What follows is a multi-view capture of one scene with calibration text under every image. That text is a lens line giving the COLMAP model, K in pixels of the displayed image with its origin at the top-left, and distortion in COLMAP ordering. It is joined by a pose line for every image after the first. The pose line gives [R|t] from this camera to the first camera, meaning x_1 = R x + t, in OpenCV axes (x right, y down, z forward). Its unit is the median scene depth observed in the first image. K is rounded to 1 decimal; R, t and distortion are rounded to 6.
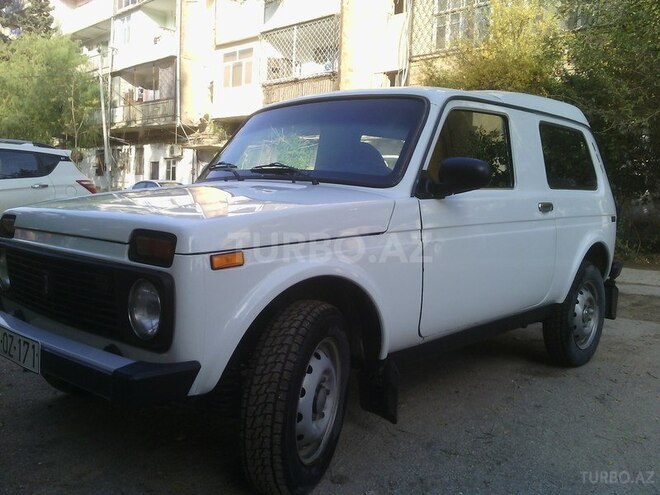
lens RADIAL K [[622.8, 0, 330.0], [0, 622.8, 247.5], [0, 0, 1]] dist [-0.001994, 0.022892]
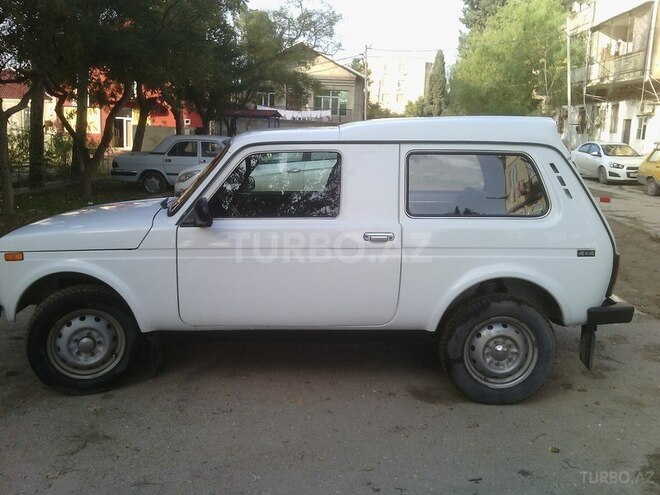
lens RADIAL K [[622.8, 0, 330.0], [0, 622.8, 247.5], [0, 0, 1]] dist [-0.001994, 0.022892]
pose [[0.687487, 0.122631, -0.715768, 0.111066], [-0.066555, 0.992130, 0.106055, -0.016367], [0.723140, -0.025273, 0.690238, 0.022151]]
